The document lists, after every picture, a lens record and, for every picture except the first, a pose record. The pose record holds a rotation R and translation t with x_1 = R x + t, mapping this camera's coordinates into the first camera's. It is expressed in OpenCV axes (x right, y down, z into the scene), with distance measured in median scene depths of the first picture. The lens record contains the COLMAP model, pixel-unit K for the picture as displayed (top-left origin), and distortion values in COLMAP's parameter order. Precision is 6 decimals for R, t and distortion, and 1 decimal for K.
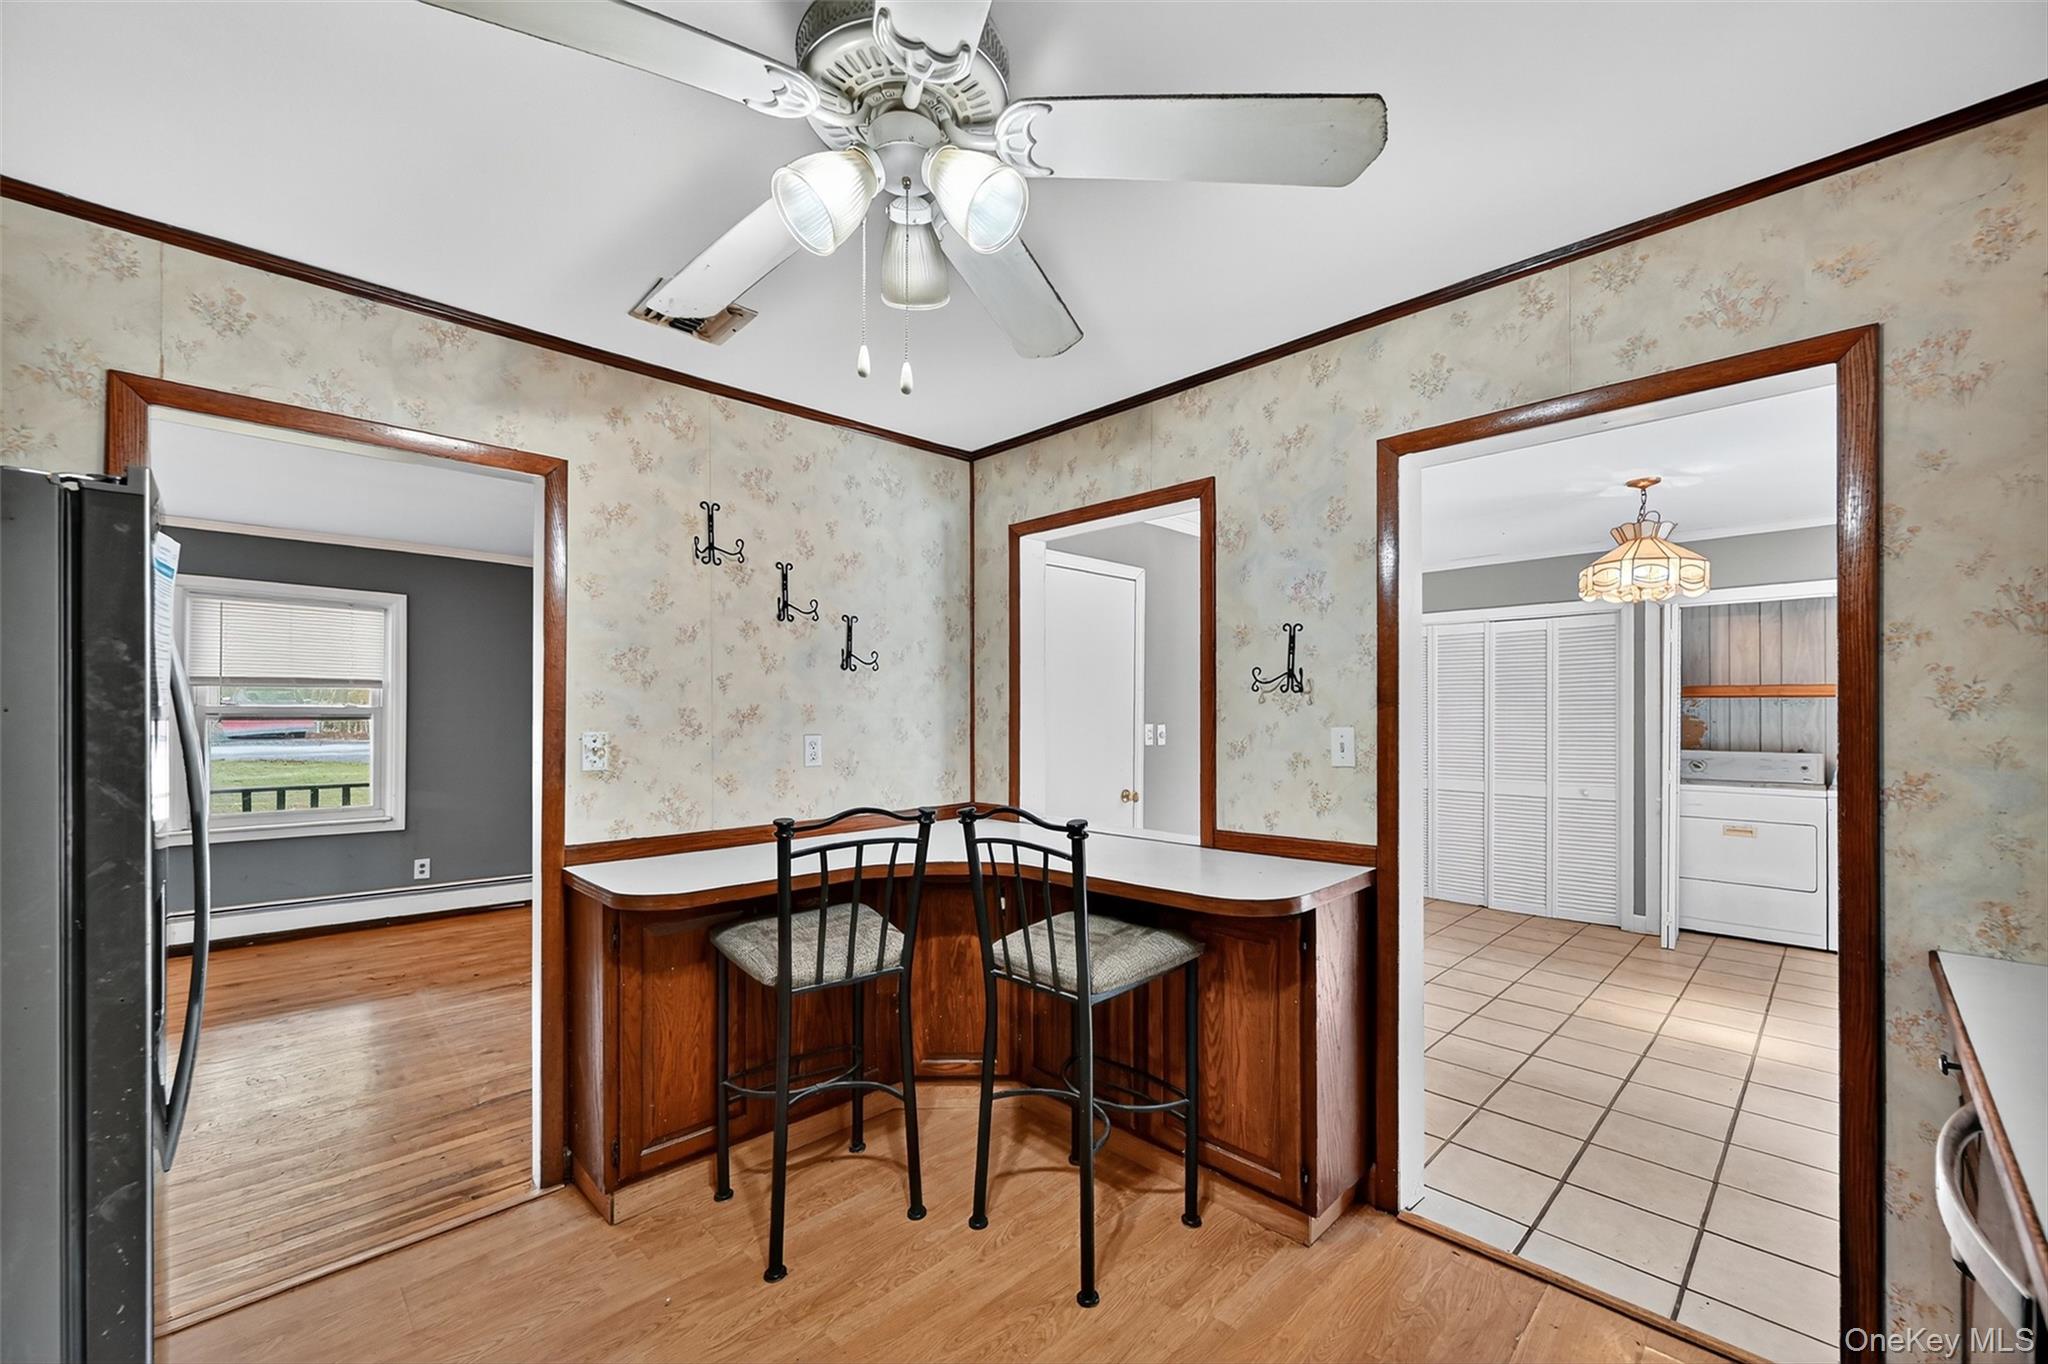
lens RADIAL K [[807.1, 0, 1029.9], [0, 807.1, 707.5], [0, 0, 1]] dist [-0.001590, -0.000164]
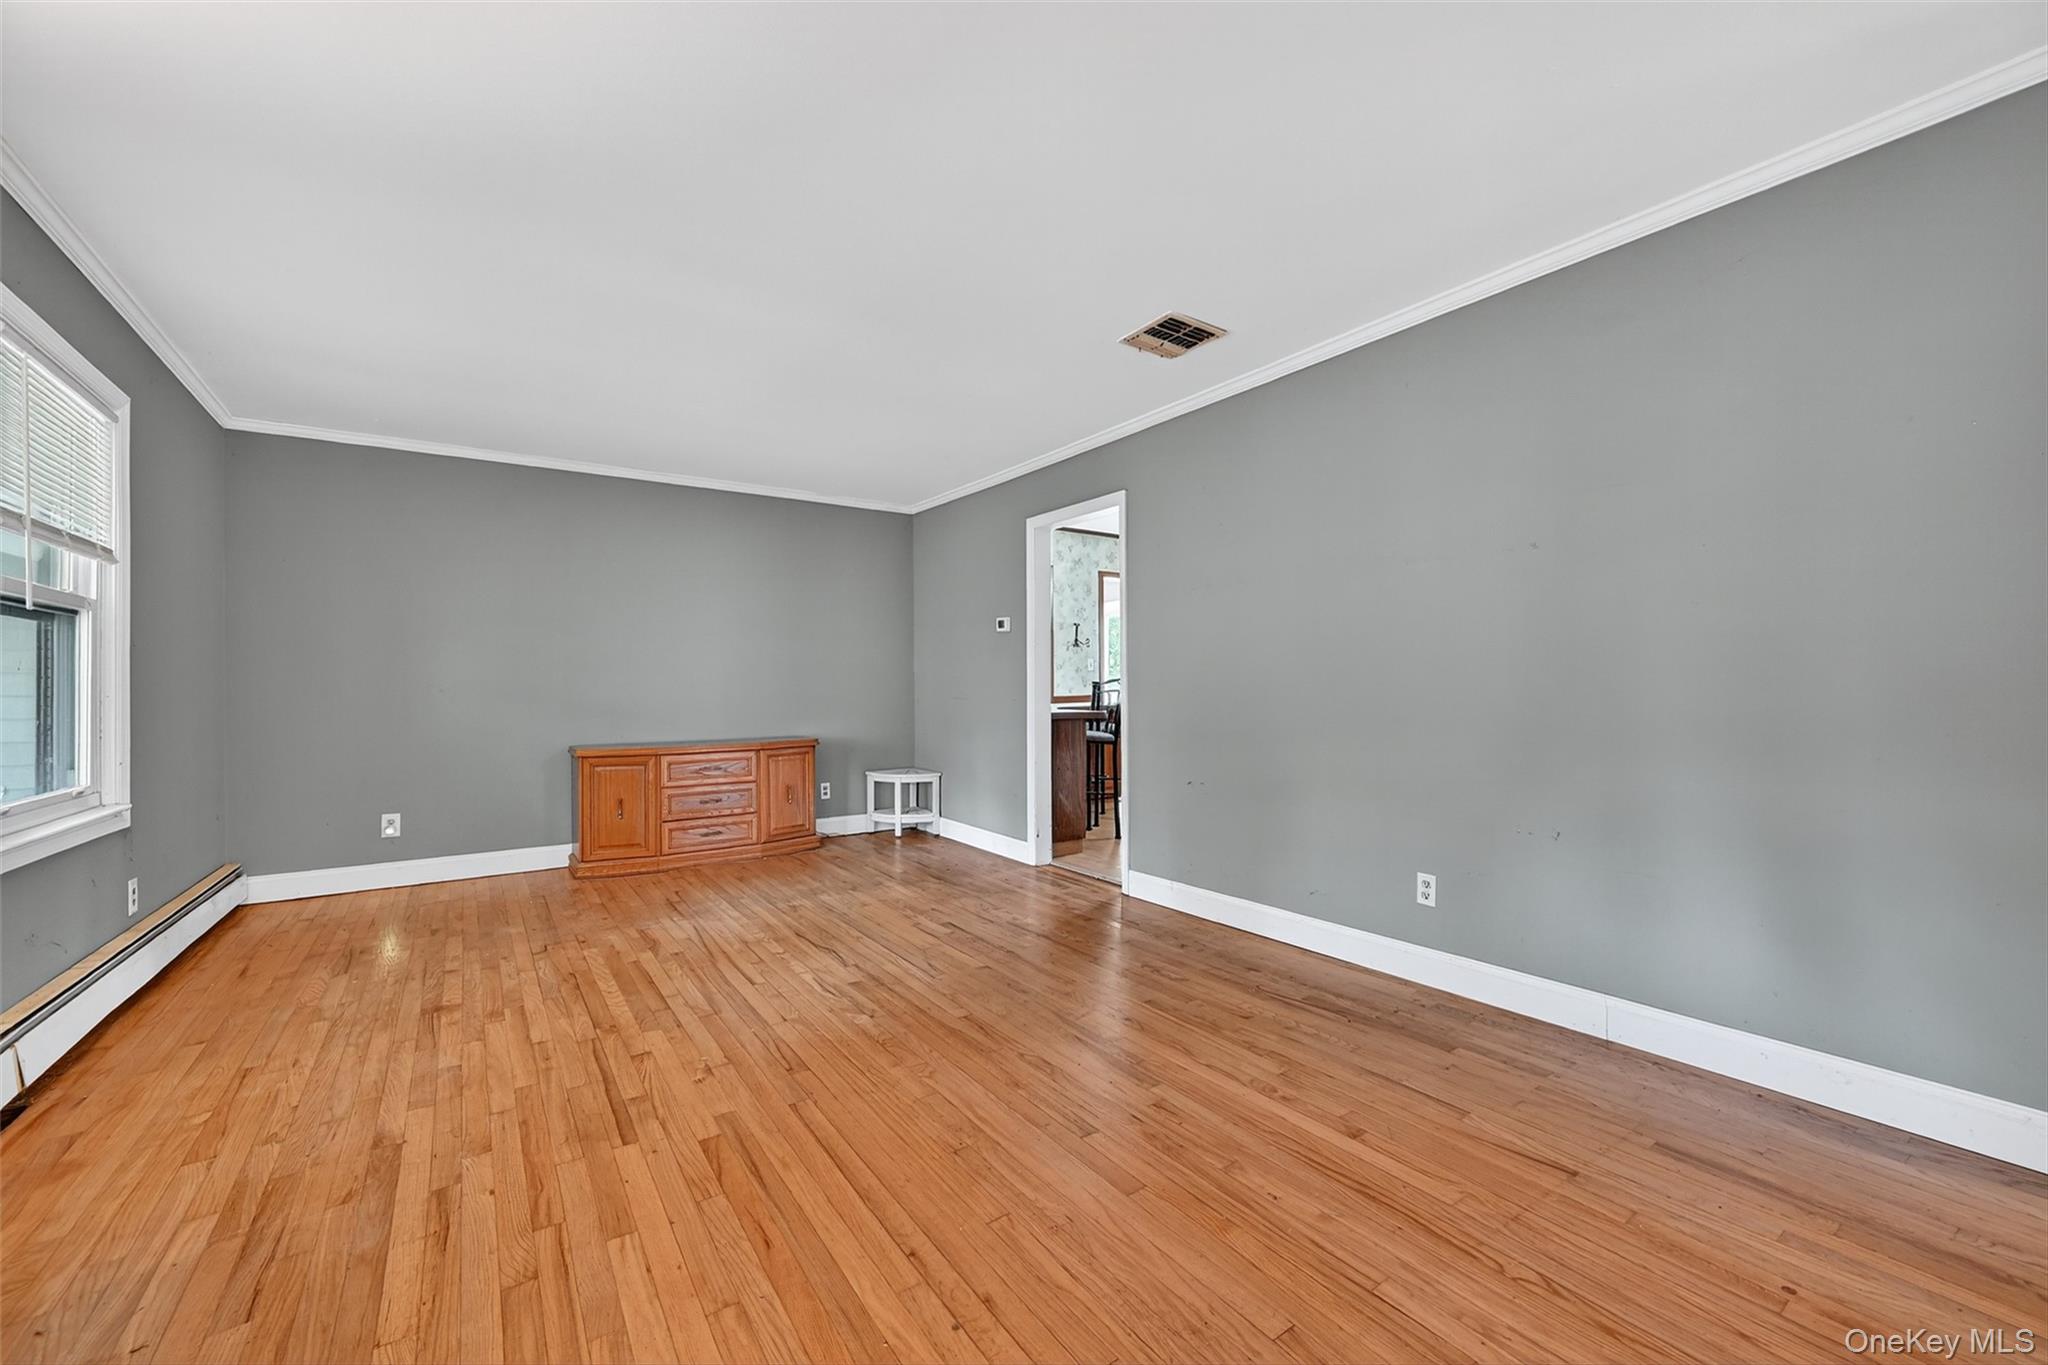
lens RADIAL K [[819.2, 0, 1024.0], [0, 819.2, 682.5], [0, 0, 1]] dist [0.000055, 0.000060]
pose [[0.165283, 0.006686, 0.986224, -2.614100], [-0.004574, 0.999971, -0.006013, 0.127889], [-0.986236, -0.003517, 0.165309, 0.682654]]
